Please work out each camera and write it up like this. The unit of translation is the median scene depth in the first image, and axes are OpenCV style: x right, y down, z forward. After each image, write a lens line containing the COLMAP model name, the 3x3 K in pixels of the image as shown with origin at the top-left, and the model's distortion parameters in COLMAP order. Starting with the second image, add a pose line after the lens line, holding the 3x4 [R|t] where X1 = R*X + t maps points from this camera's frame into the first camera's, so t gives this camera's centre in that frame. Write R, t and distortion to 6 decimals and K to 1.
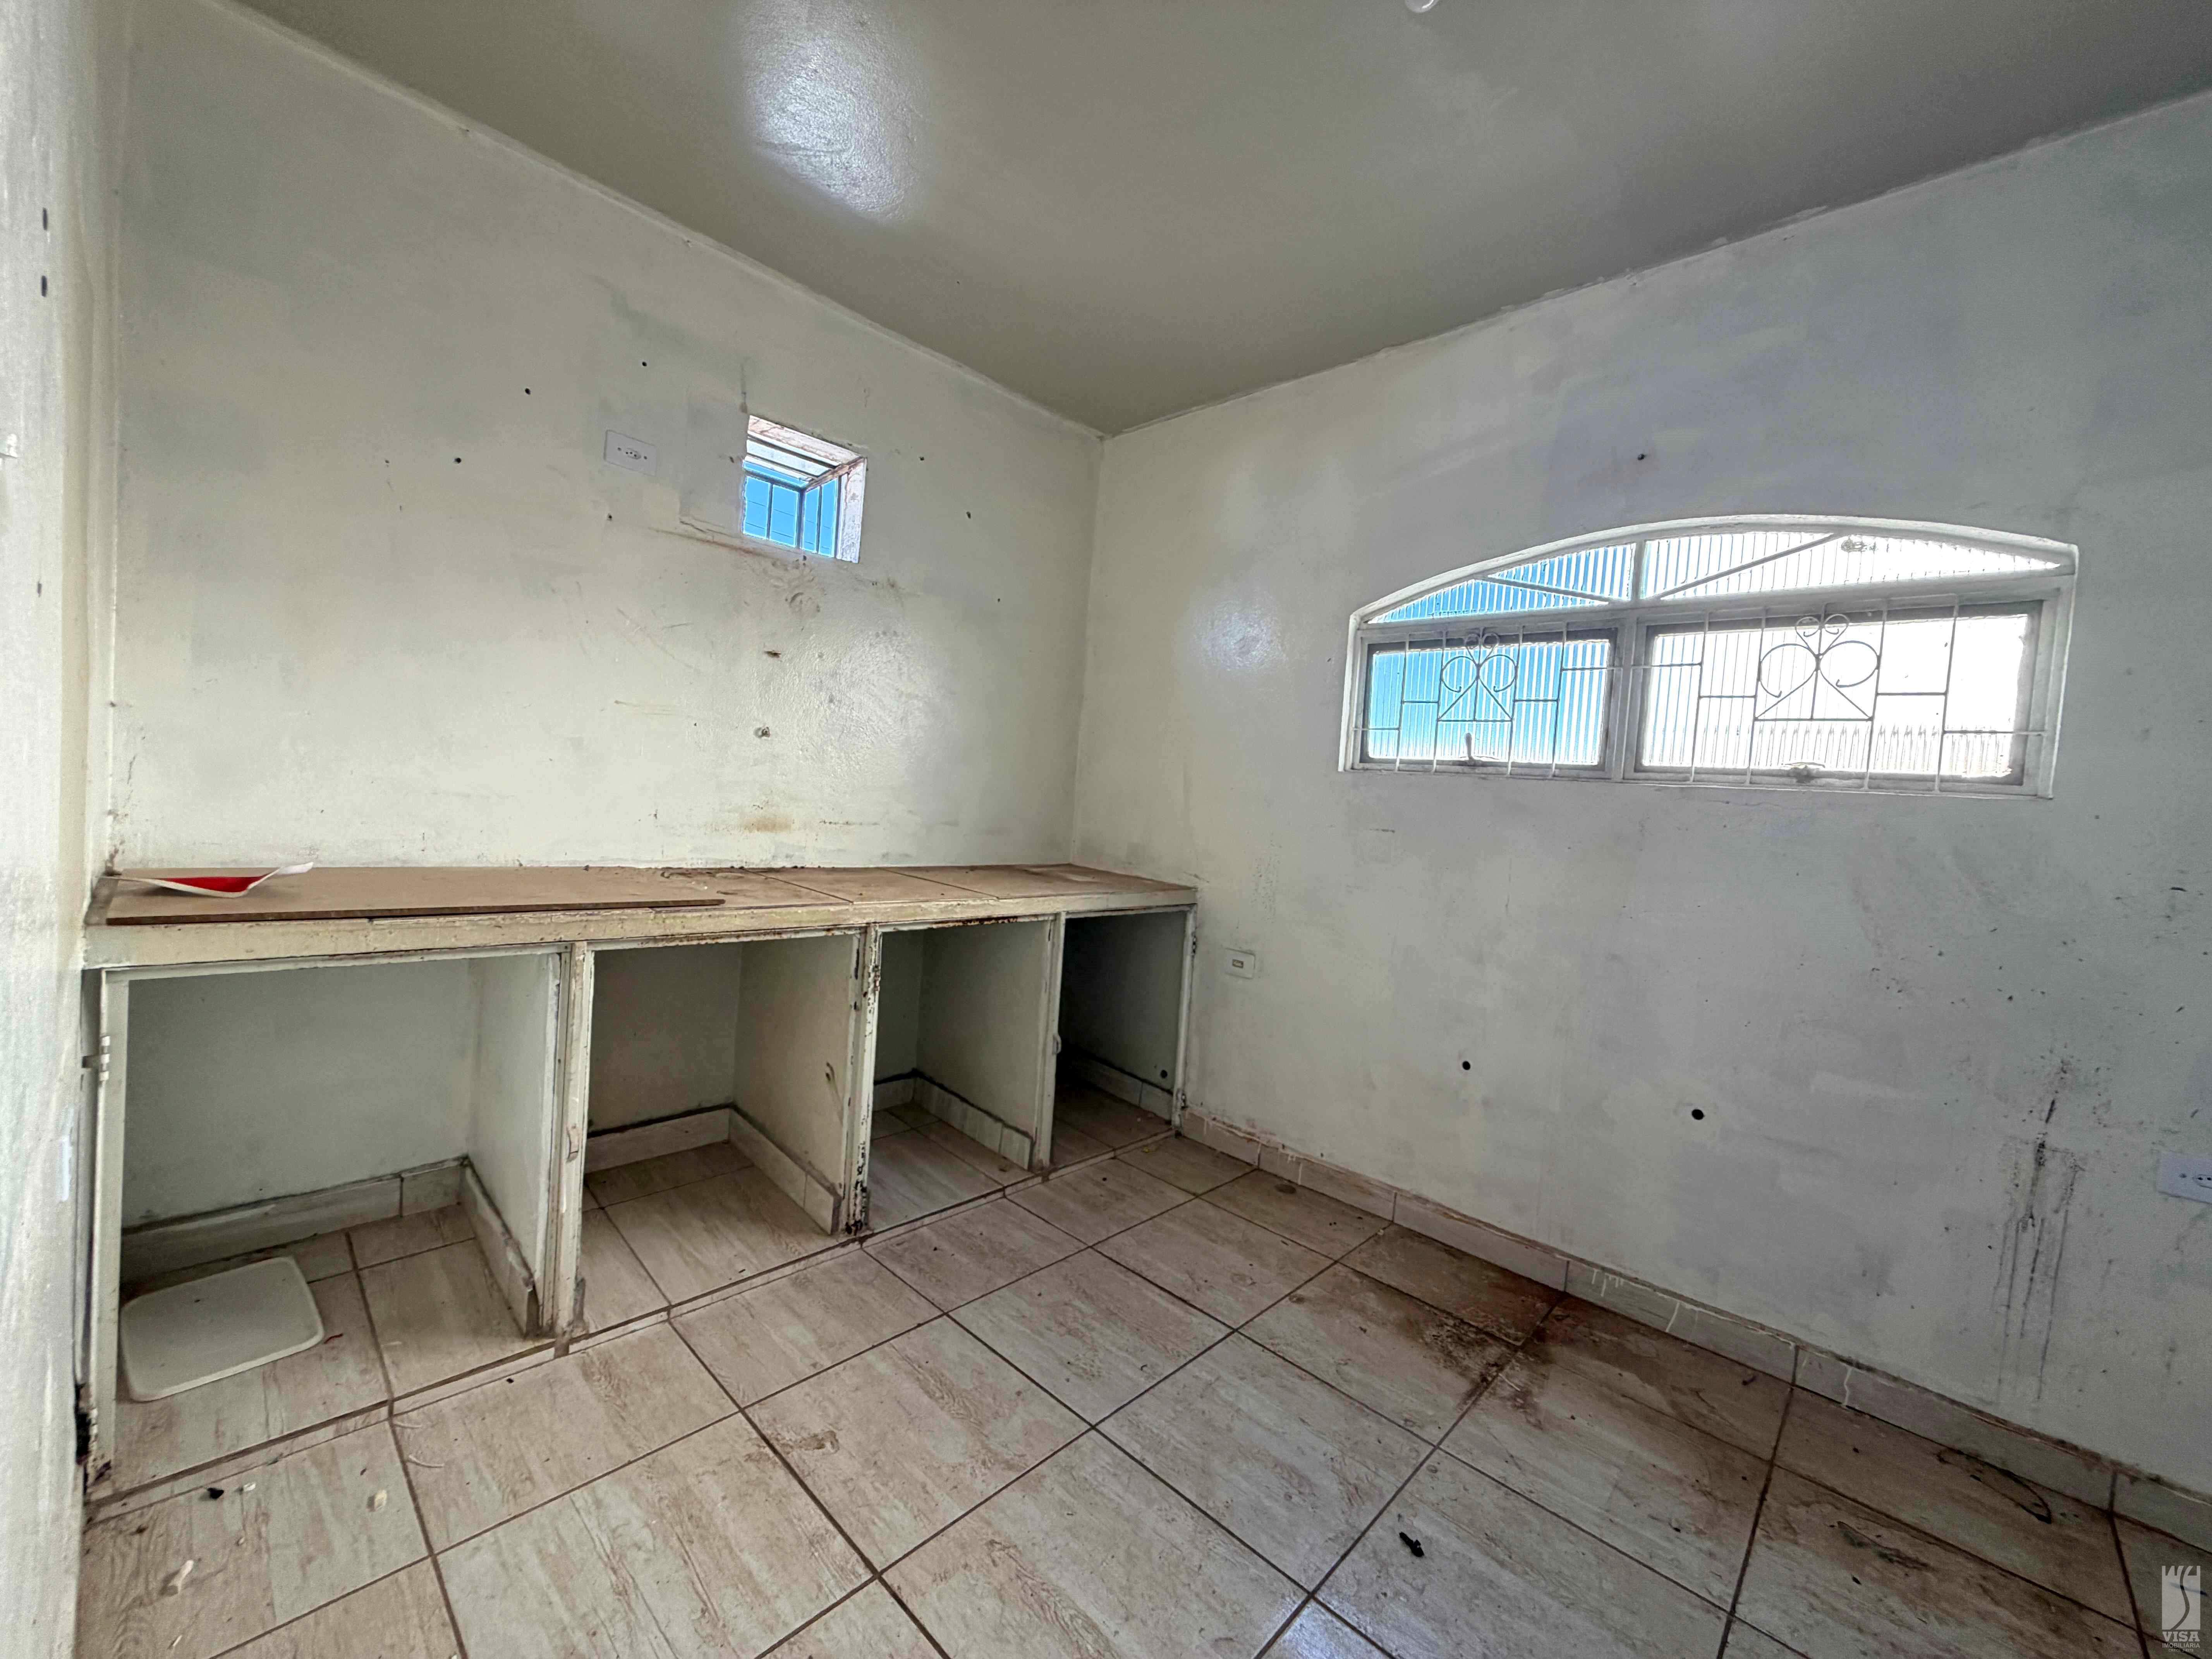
lens RADIAL K [[881.6, 0, 1105.0], [0, 881.6, 828.7], [0, 0, 1]] dist [0.001037, -0.000076]
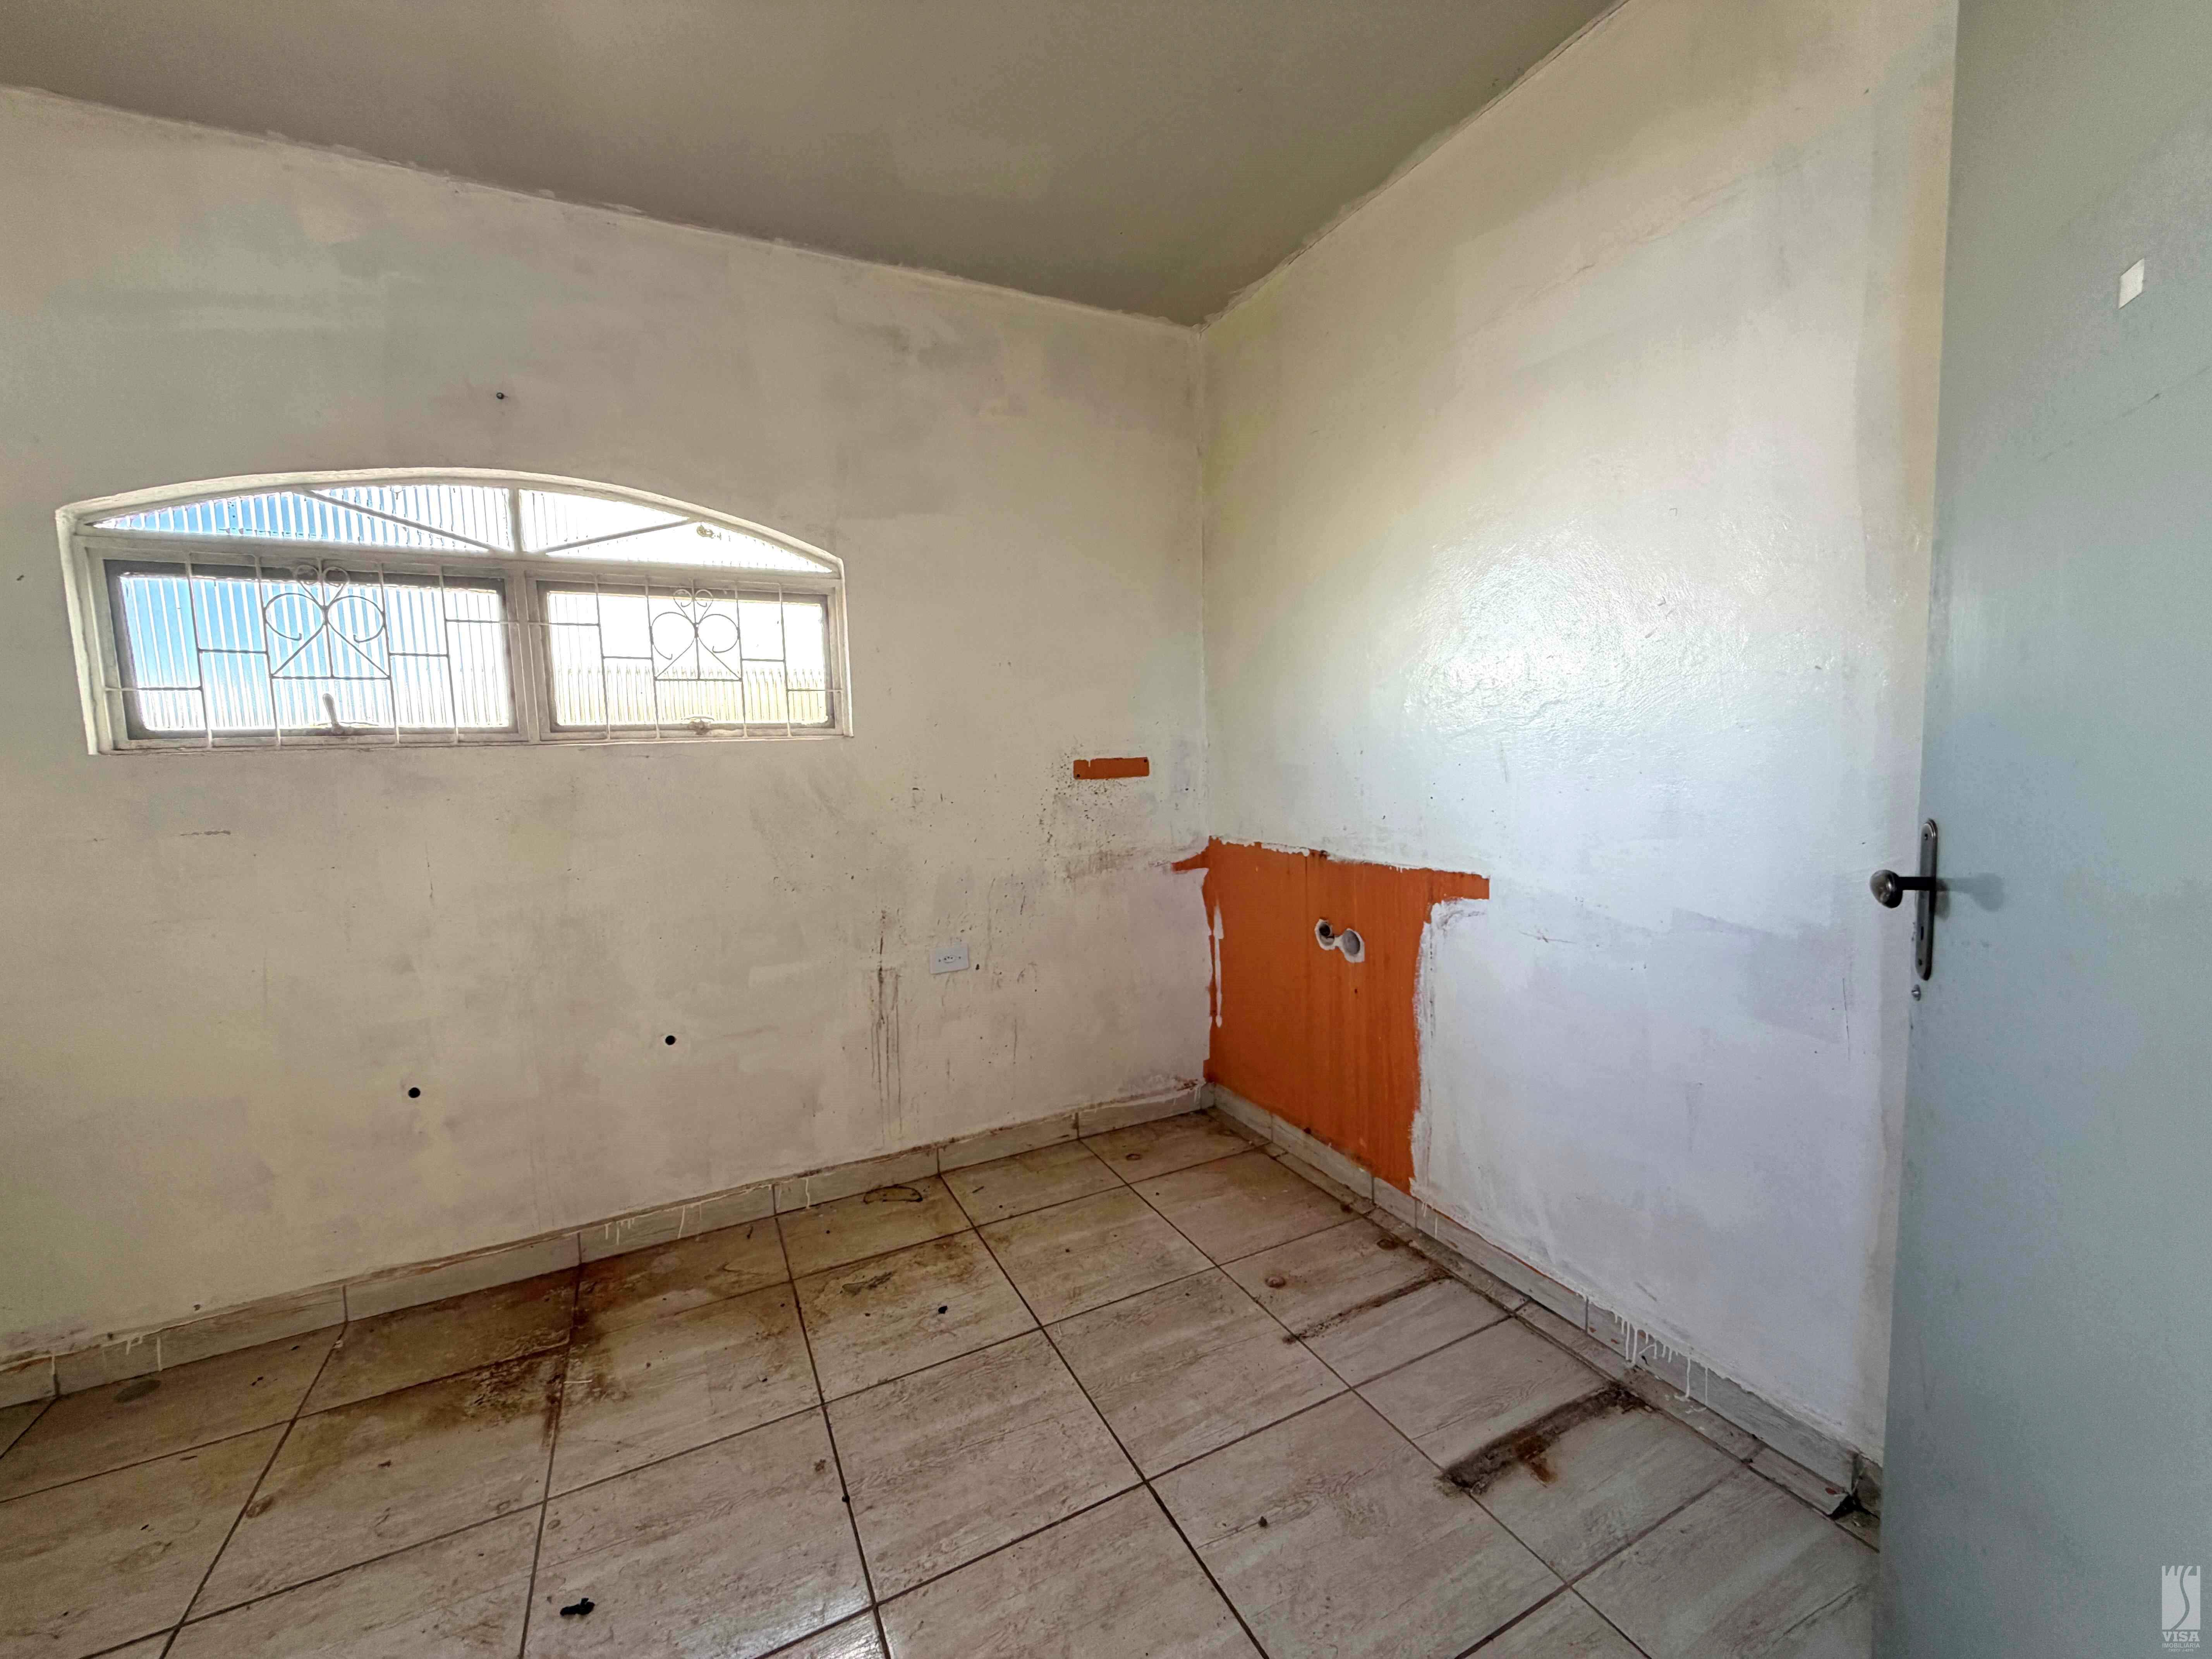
lens RADIAL K [[881.6, 0, 1103.5], [0, 881.6, 828.7], [0, 0, 1]] dist [0.001037, -0.000076]
pose [[0.338583, -0.166585, 0.926073, -0.127927], [0.096505, 0.985161, 0.141931, -0.043071], [-0.935975, 0.041315, 0.349635, 0.100068]]
